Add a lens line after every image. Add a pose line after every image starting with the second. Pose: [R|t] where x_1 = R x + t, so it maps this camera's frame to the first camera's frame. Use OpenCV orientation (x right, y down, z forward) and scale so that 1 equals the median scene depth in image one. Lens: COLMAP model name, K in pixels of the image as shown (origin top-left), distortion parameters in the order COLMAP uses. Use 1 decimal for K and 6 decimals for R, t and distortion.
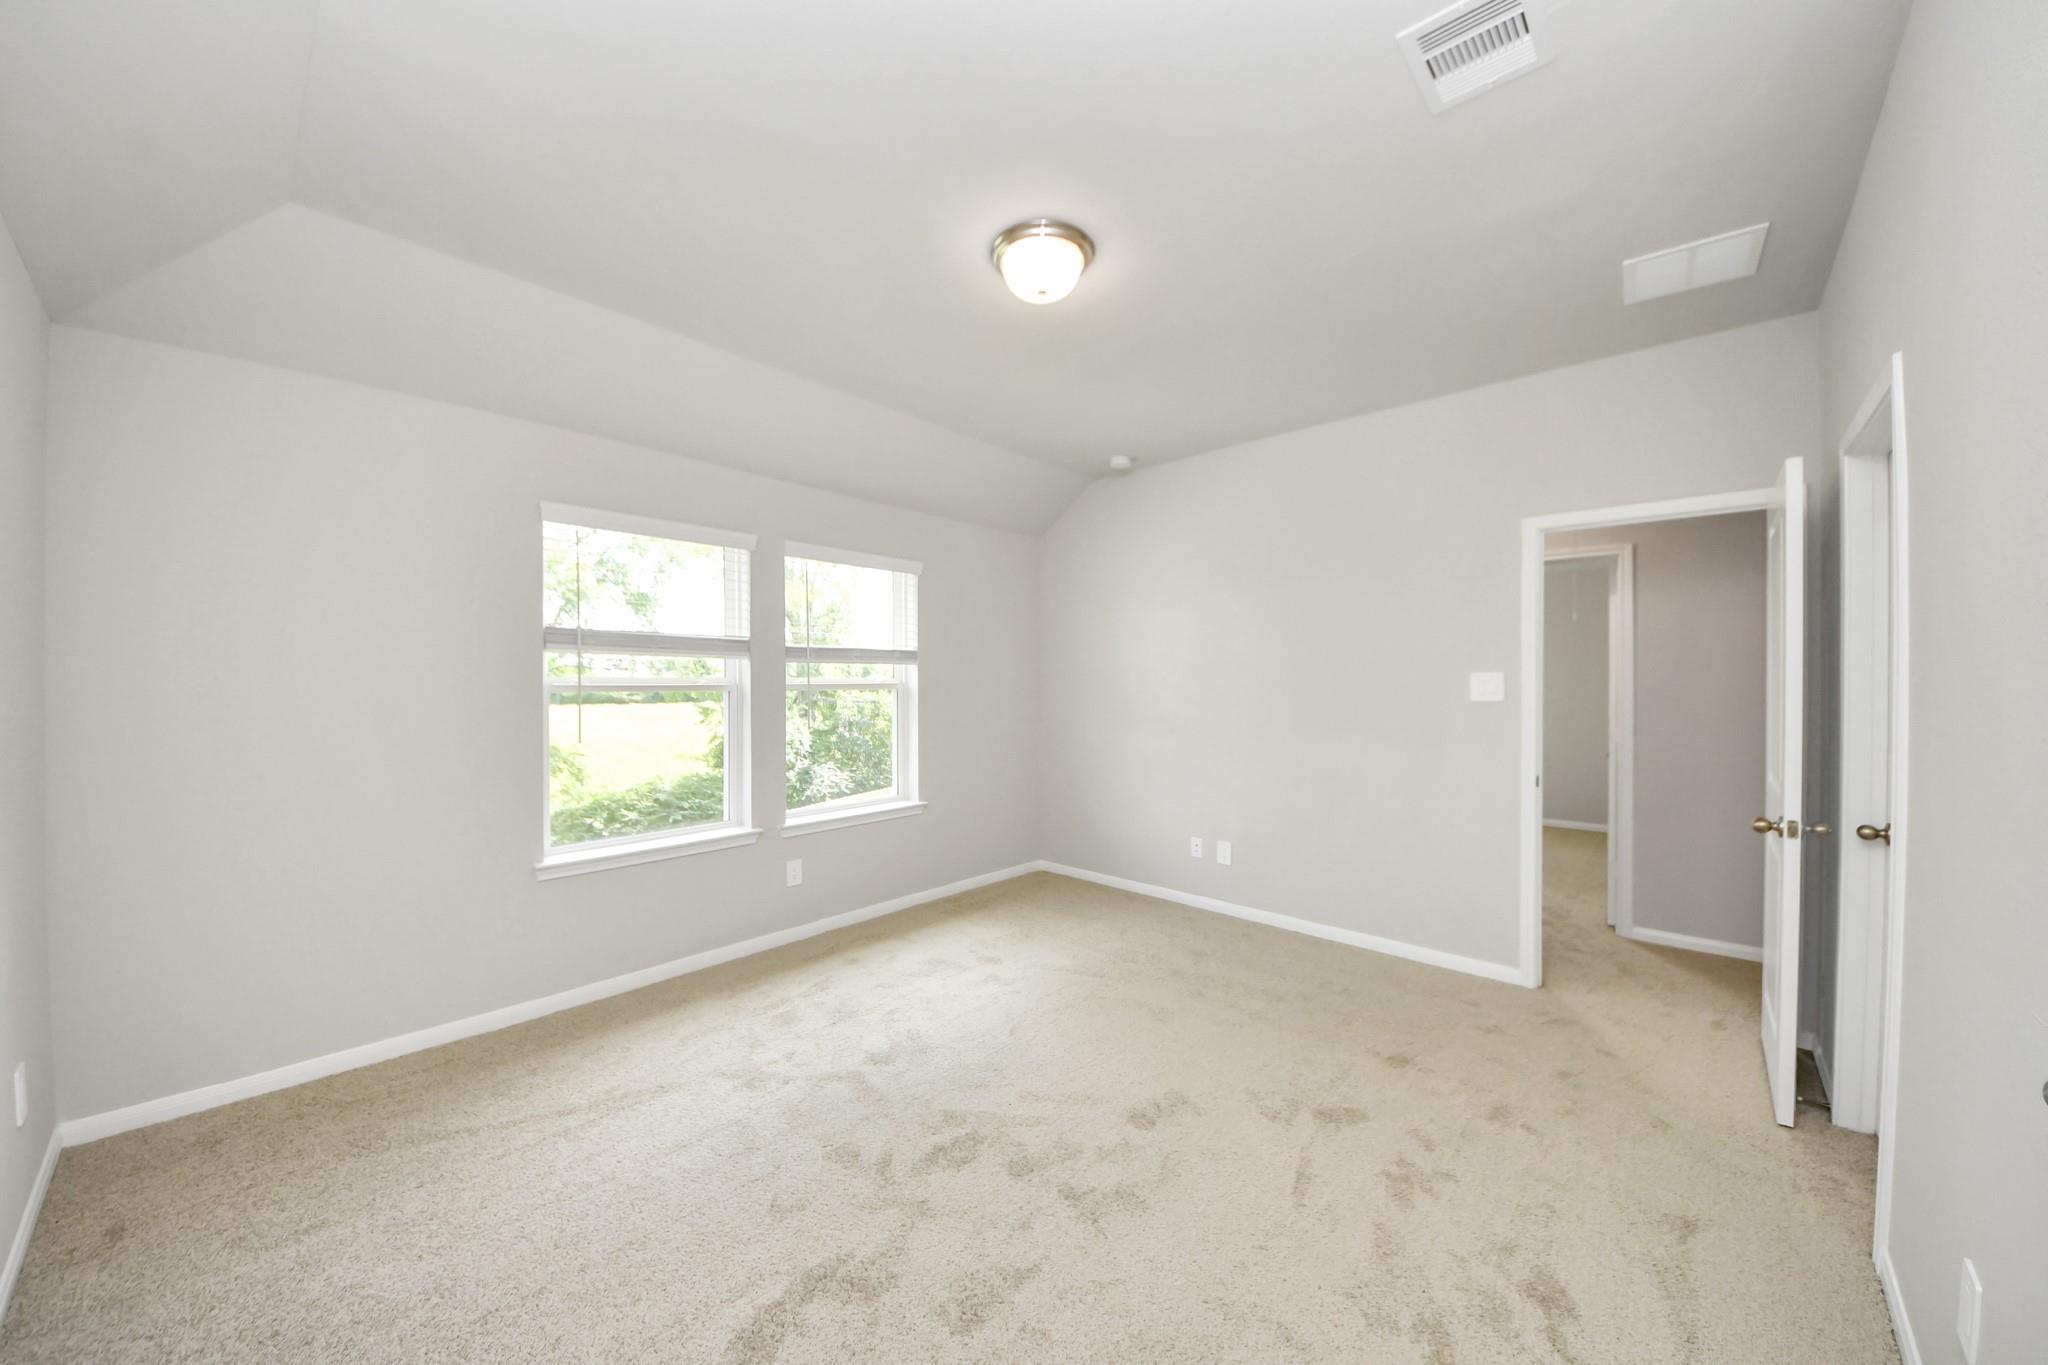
lens RADIAL K [[731.1, 0, 1024.7], [0, 731.1, 673.8], [0, 0, 1]] dist [0.000966, -0.003186]
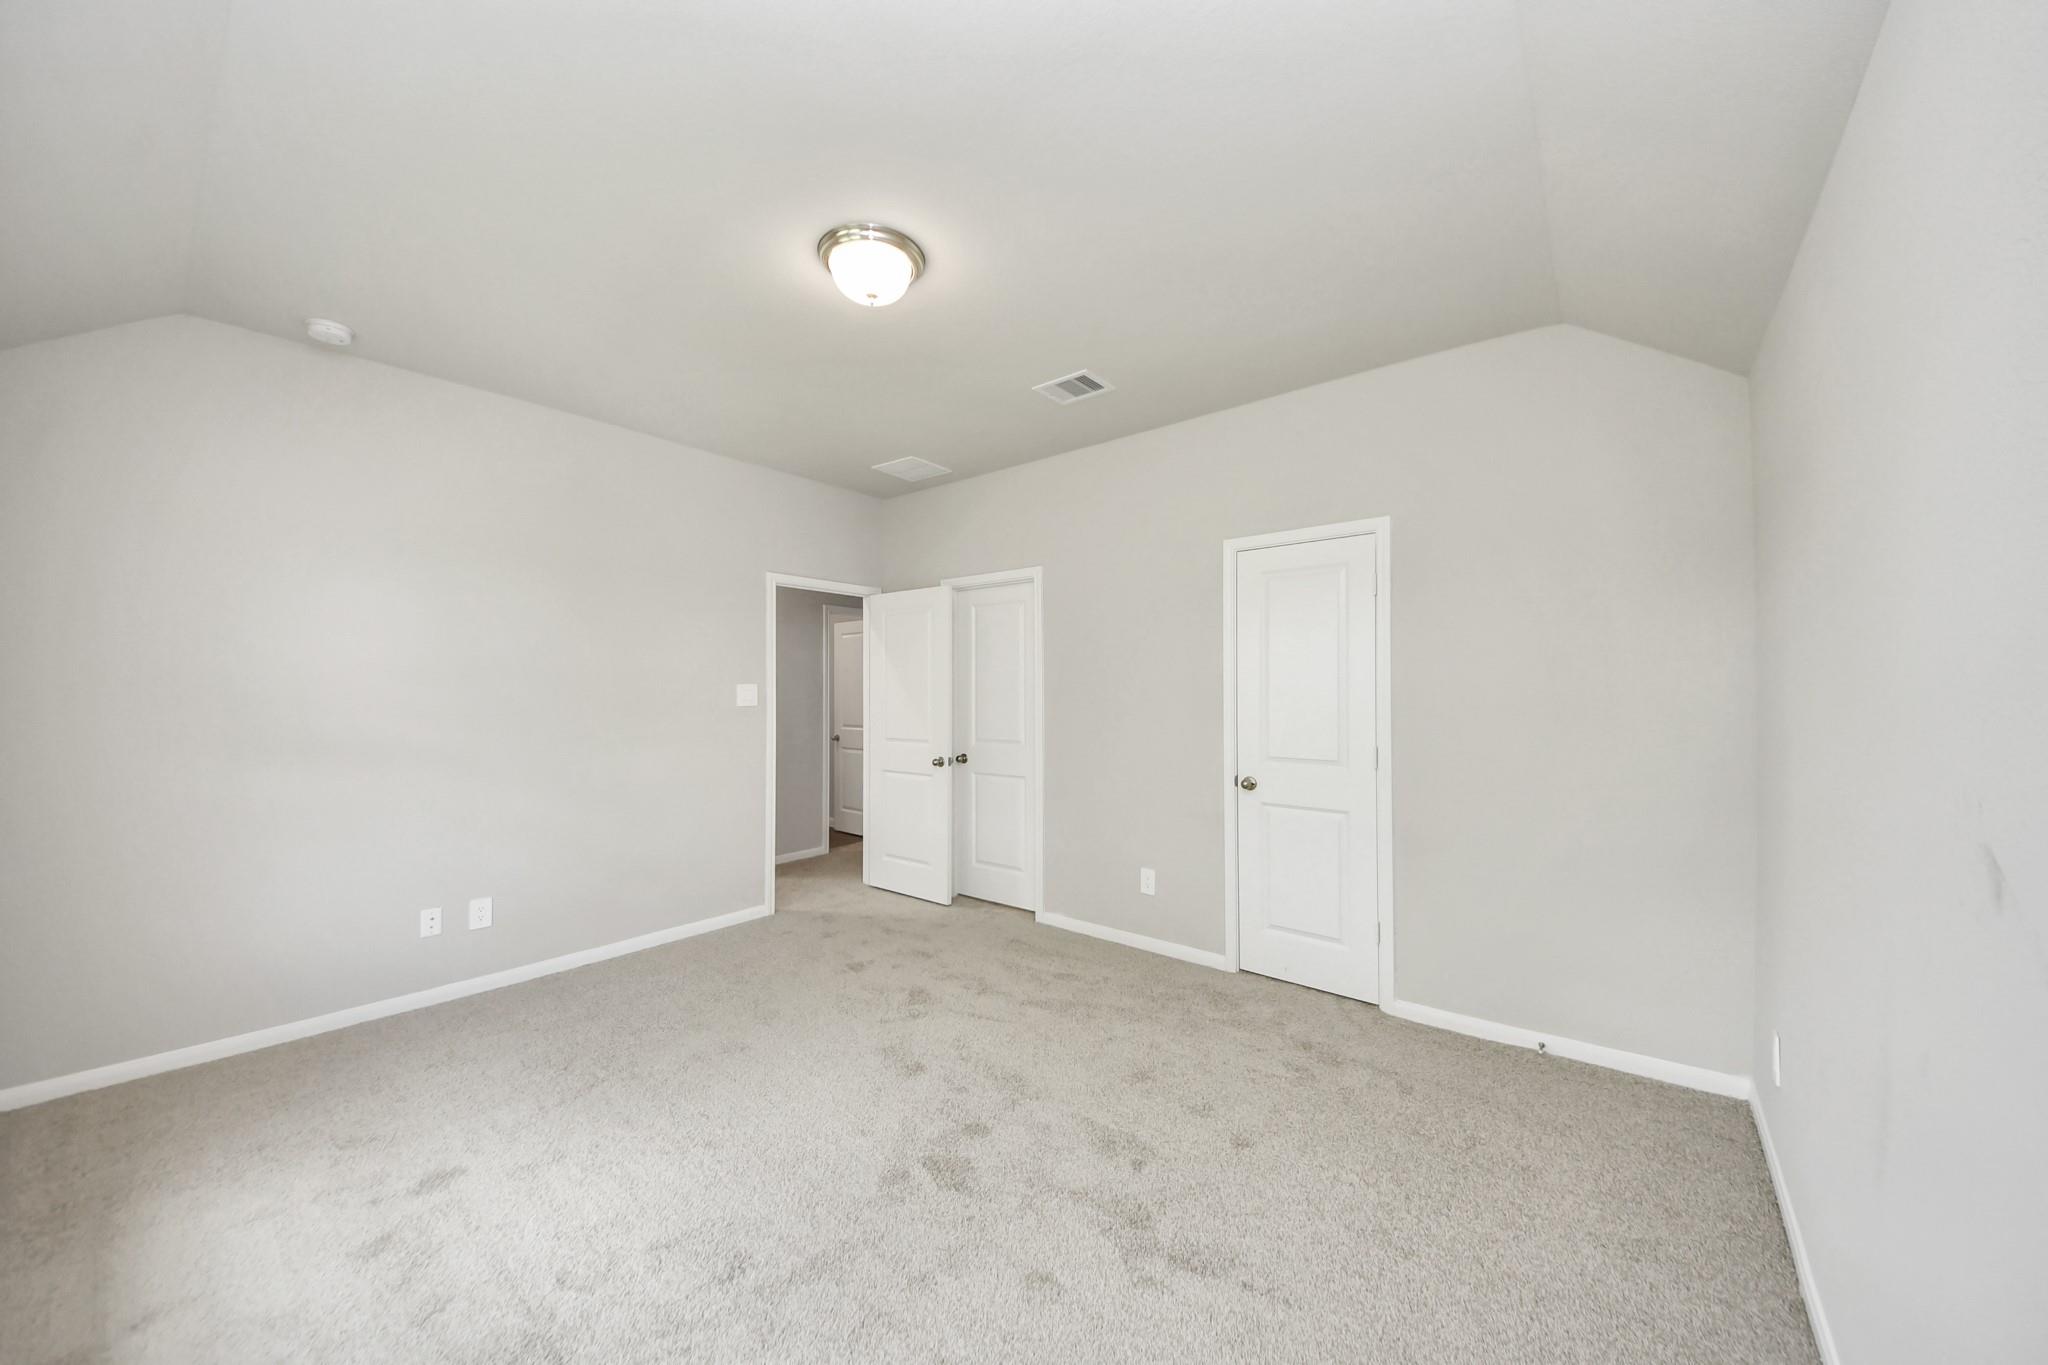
lens RADIAL K [[731.1, 0, 1008.7], [0, 731.1, 688.5], [0, 0, 1]] dist [0.000966, -0.003186]
pose [[-0.068291, 0.005990, 0.997647, -0.693627], [-0.004542, 0.999970, -0.006314, 0.012909], [-0.997655, -0.004962, -0.068262, 0.643977]]
